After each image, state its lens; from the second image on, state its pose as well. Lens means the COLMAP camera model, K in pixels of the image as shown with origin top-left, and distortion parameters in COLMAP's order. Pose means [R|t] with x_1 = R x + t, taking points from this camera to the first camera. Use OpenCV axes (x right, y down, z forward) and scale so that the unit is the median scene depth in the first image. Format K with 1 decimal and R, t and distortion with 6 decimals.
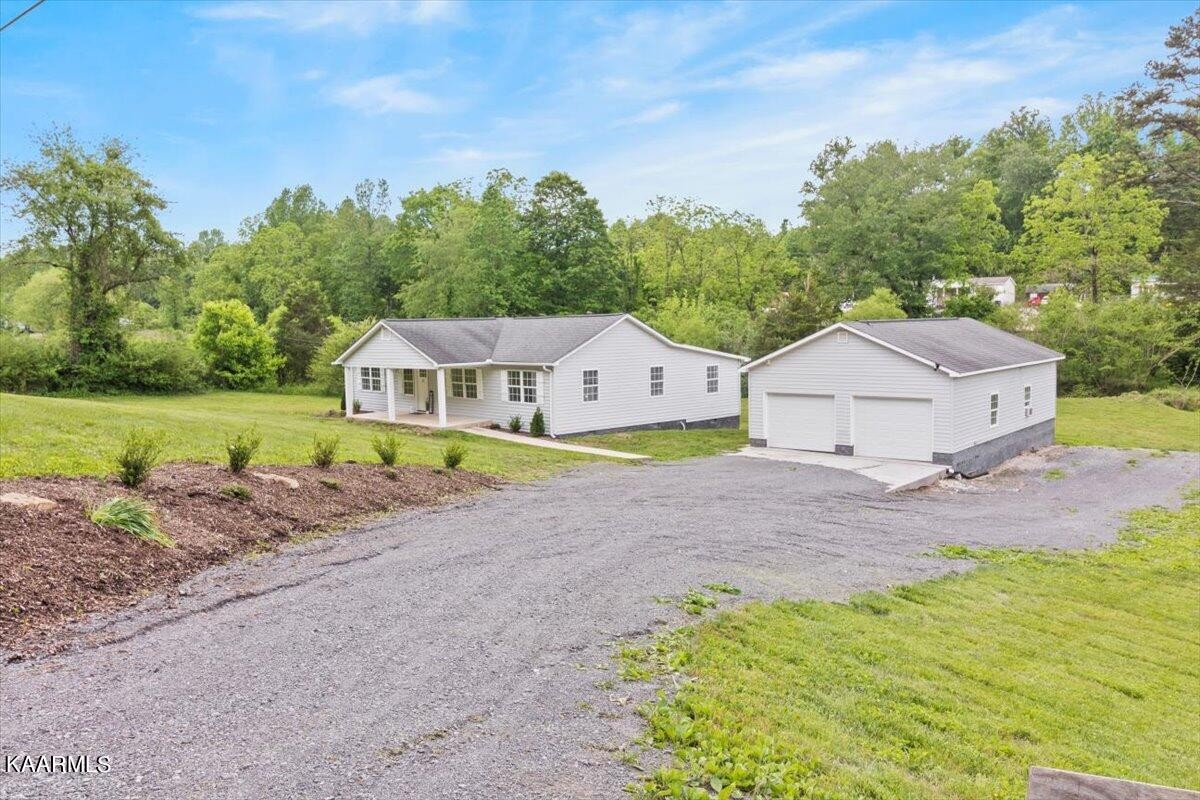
lens RADIAL K [[555.5, 0, 596.6], [0, 555.5, 389.3], [0, 0, 1]] dist [0.002657, 0.000159]
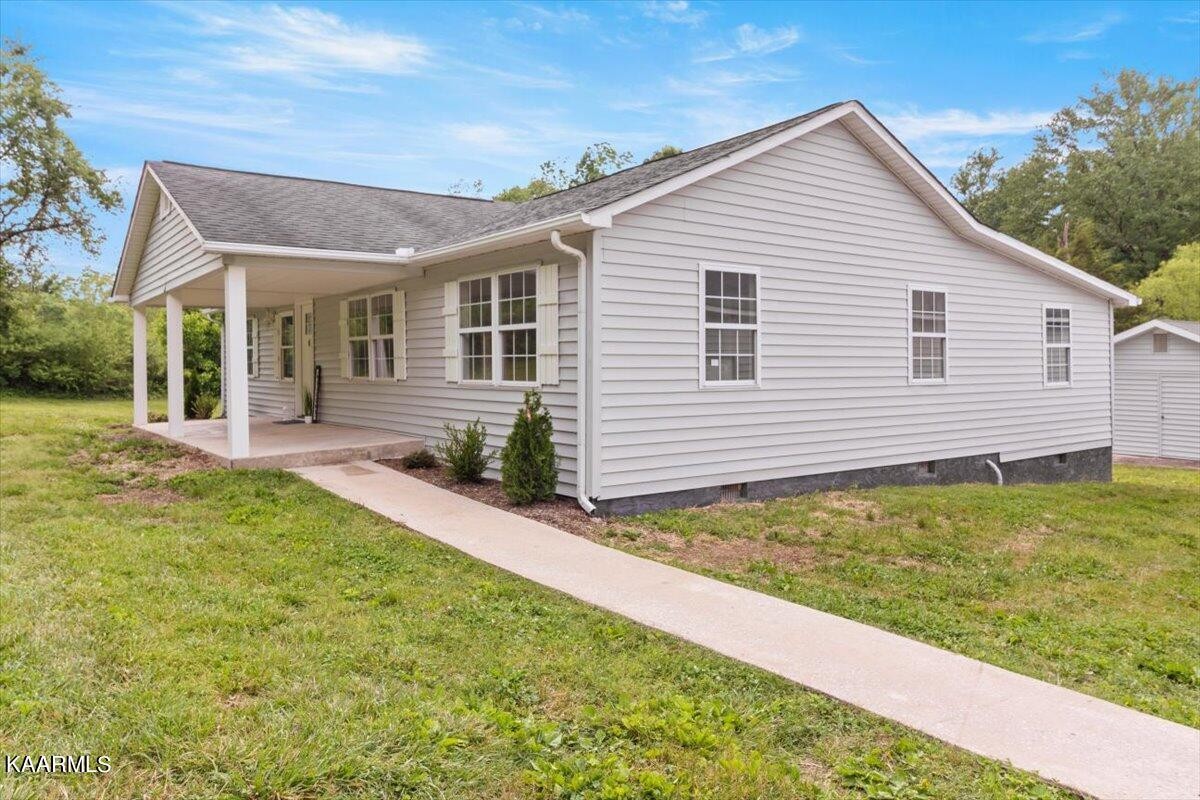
lens RADIAL K [[555.5, 0, 596.6], [0, 555.5, 389.3], [0, 0, 1]] dist [0.002657, 0.000159]
pose [[0.979610, 0.002631, -0.200890, -0.021391], [-0.014144, 0.998336, -0.055895, 0.043513], [0.200408, 0.057596, 0.978018, 0.713898]]
